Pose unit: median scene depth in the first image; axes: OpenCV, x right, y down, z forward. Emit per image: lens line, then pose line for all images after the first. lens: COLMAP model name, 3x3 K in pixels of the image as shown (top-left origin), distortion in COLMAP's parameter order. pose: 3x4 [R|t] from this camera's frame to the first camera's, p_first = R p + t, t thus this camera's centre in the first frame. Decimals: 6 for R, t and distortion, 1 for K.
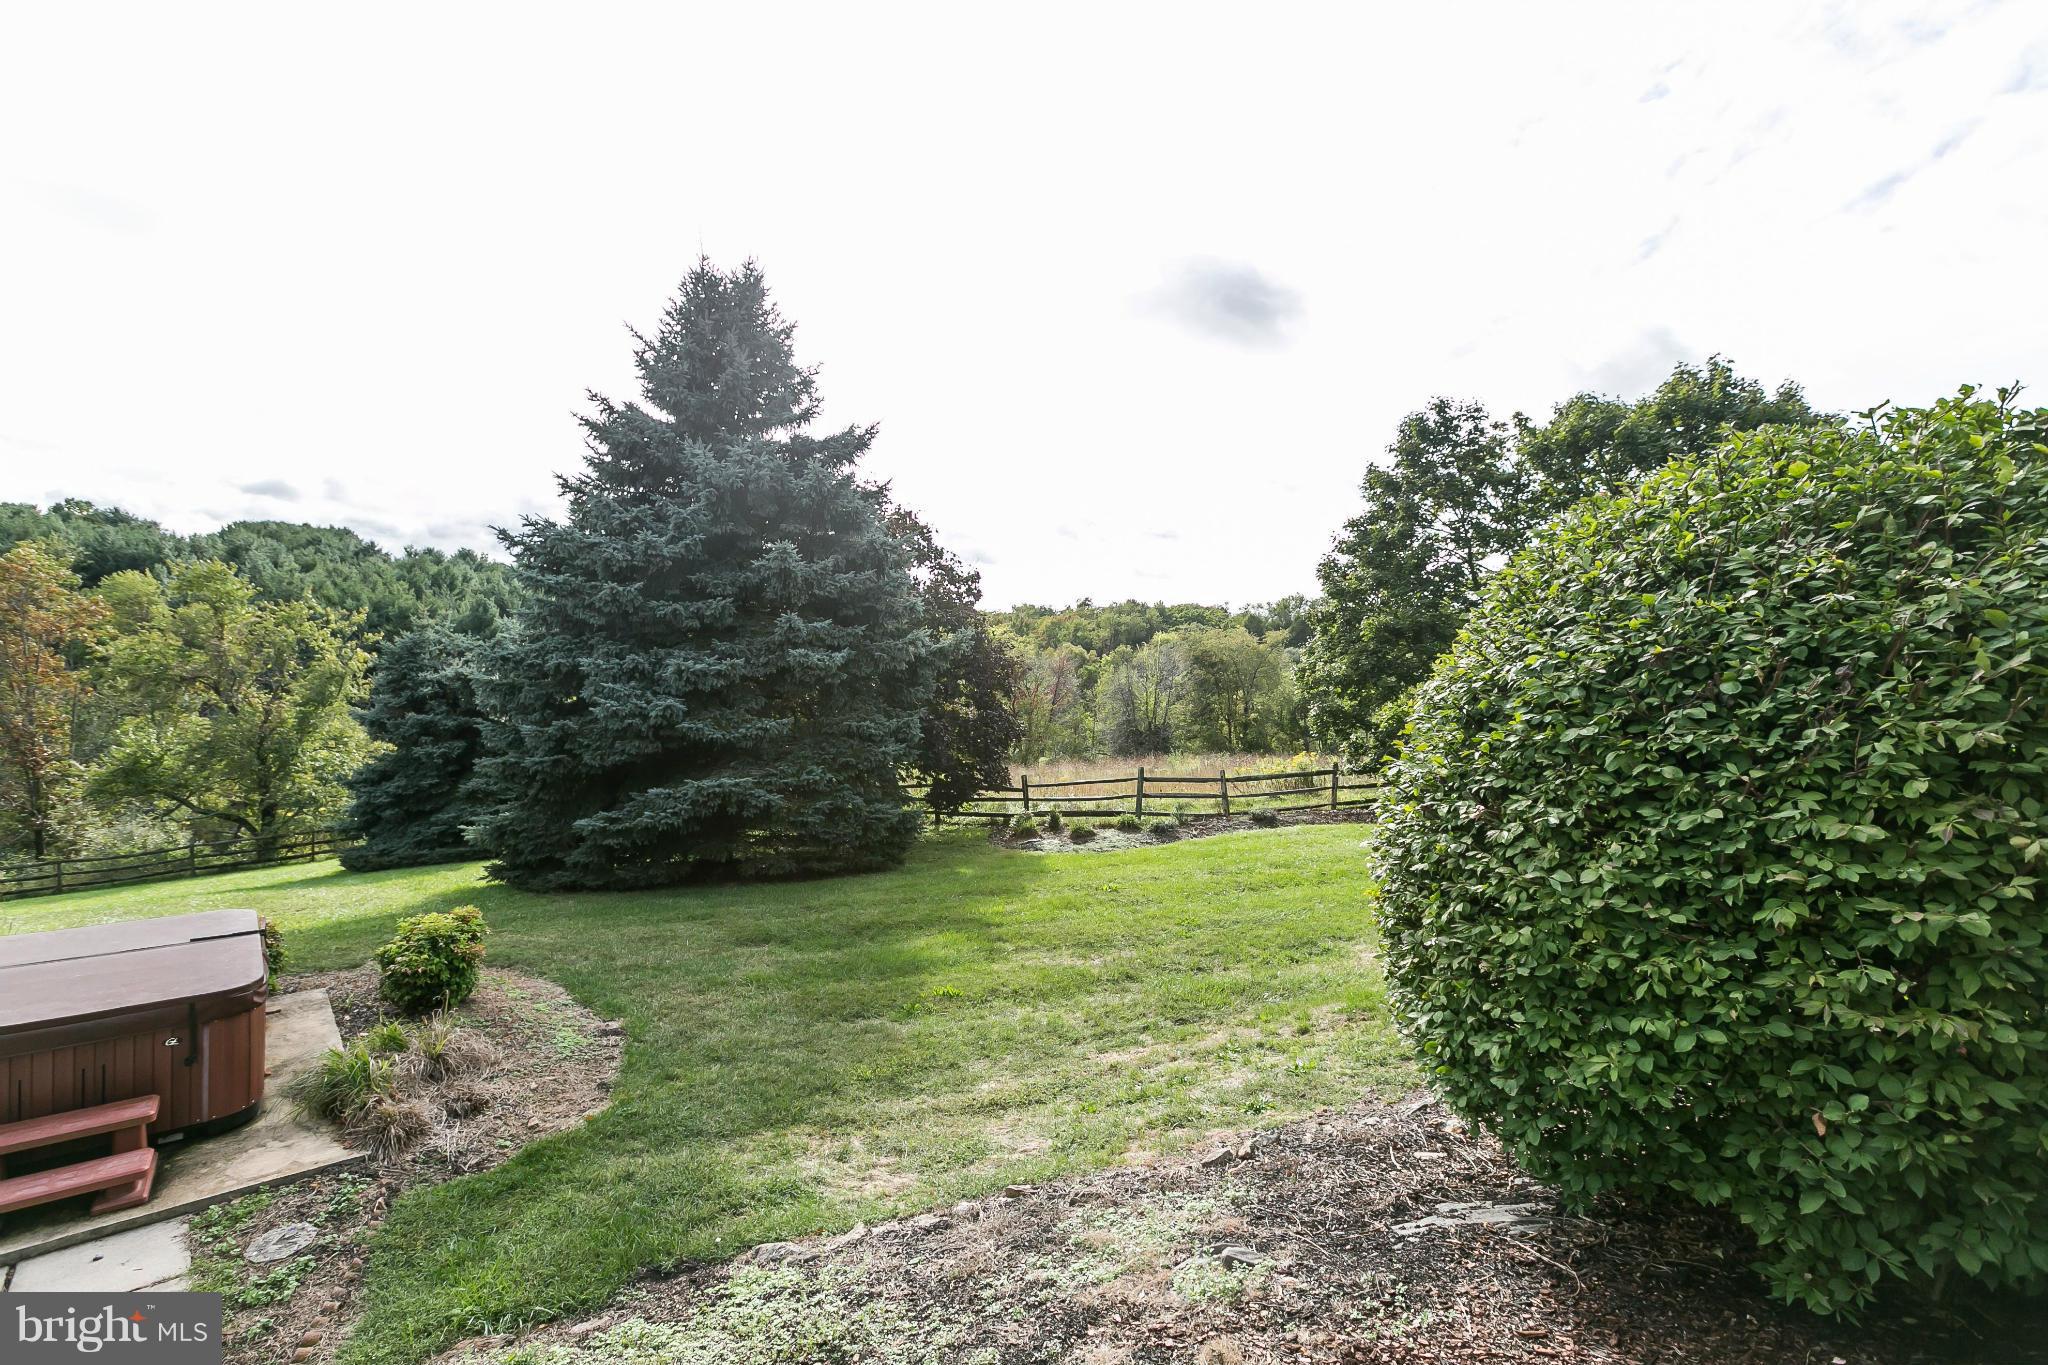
lens RADIAL K [[913.3, 0, 1015.4], [0, 913.3, 683.6], [0, 0, 1]] dist [0.000210, -0.000414]
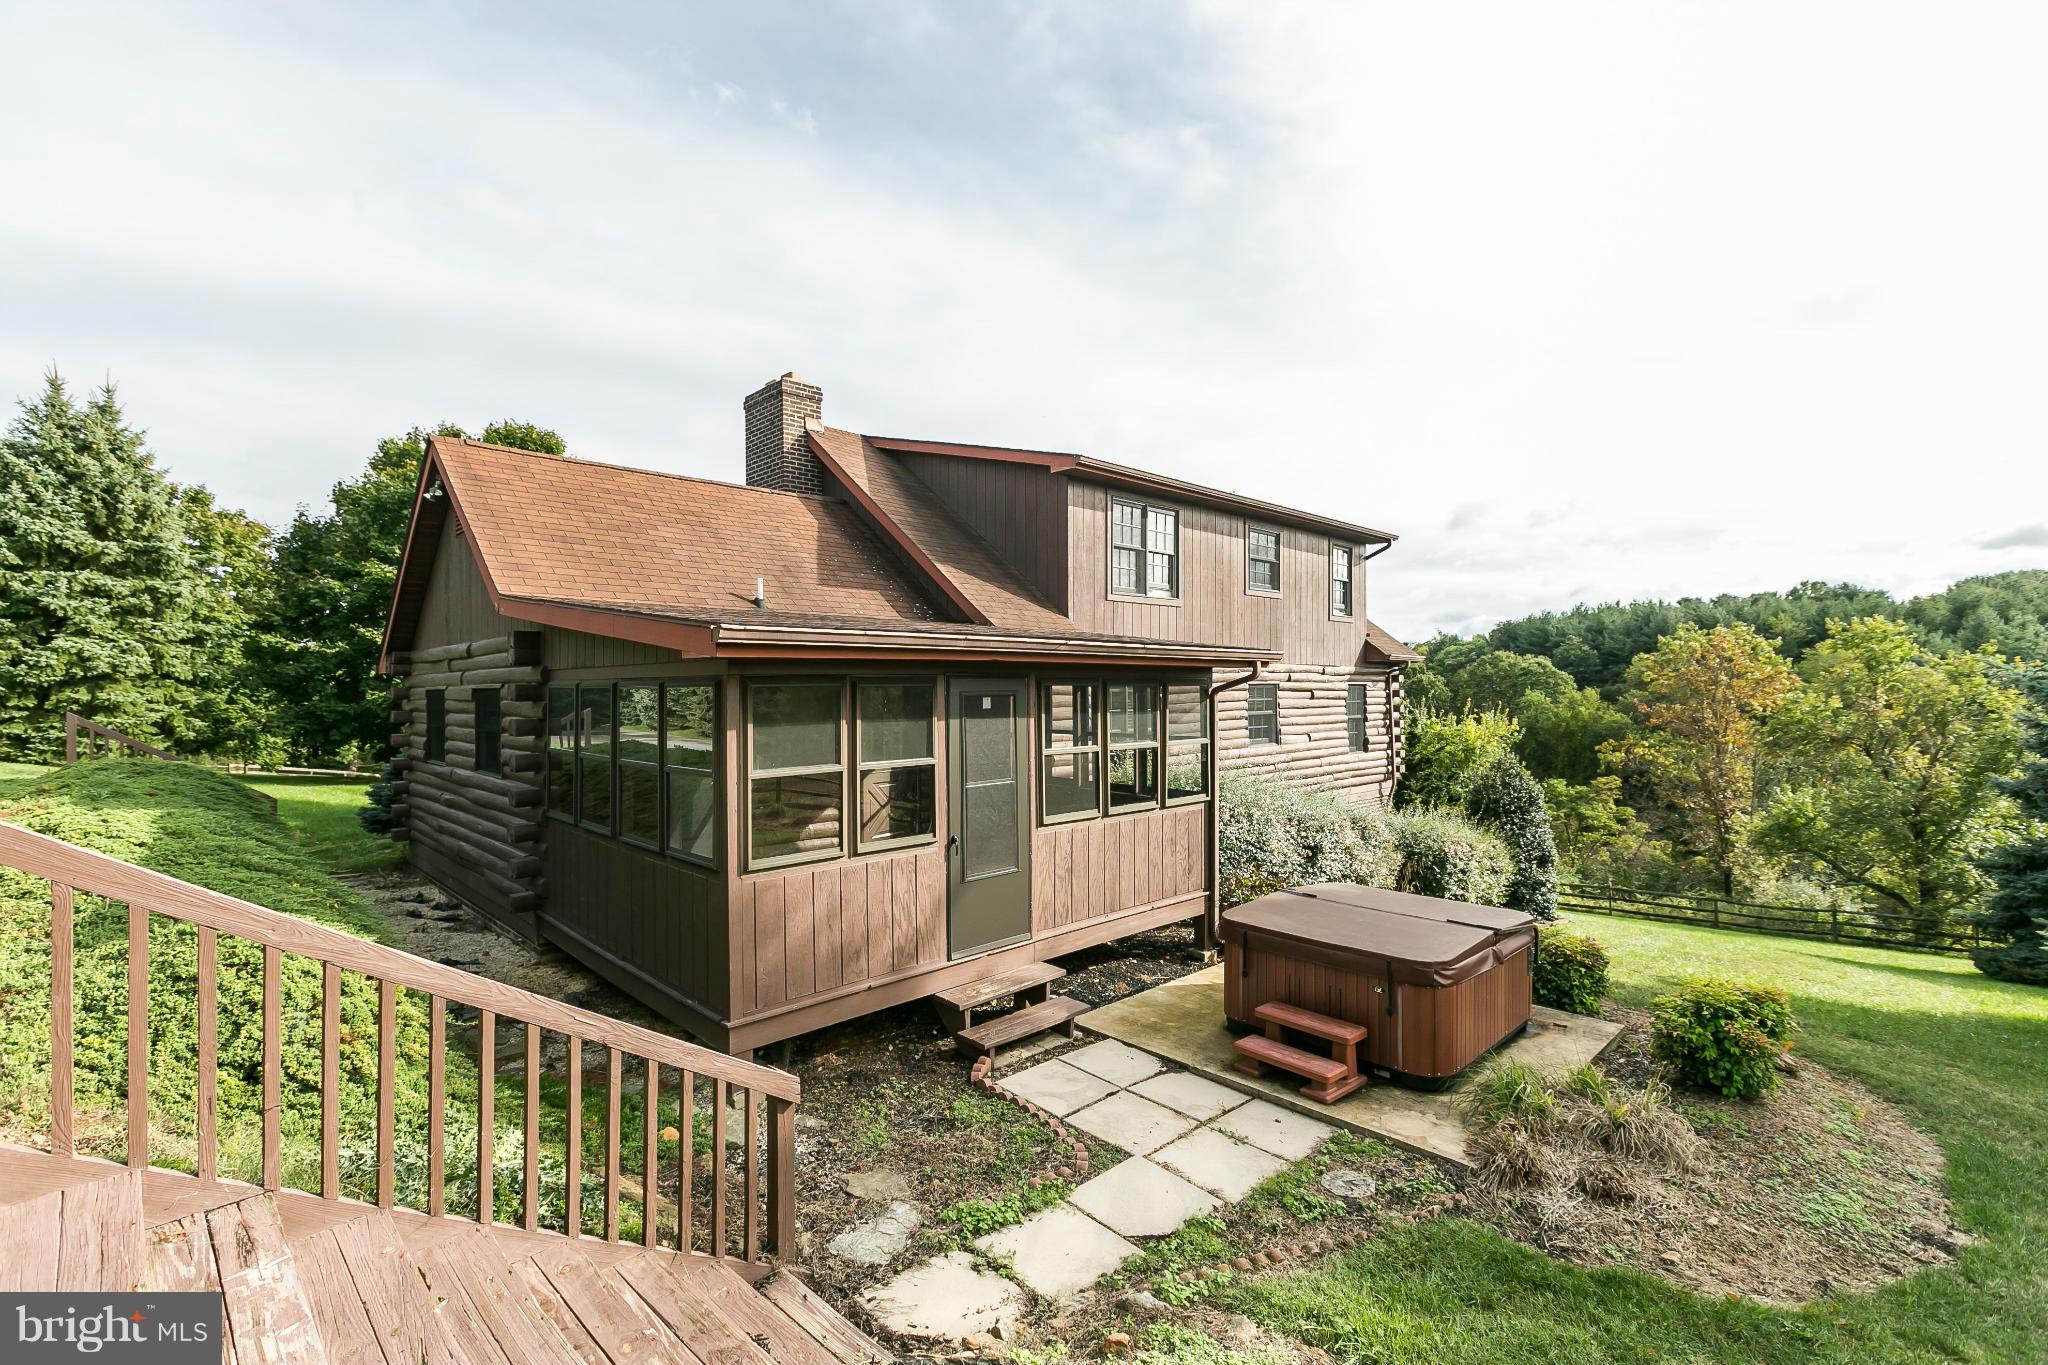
lens RADIAL K [[913.3, 0, 1015.4], [0, 913.3, 683.6], [0, 0, 1]] dist [0.000210, -0.000414]
pose [[0.036273, -0.046975, -0.998237, 0.192444], [-0.033568, 0.998274, -0.048196, 0.046136], [0.998778, 0.035257, 0.034633, 0.331099]]
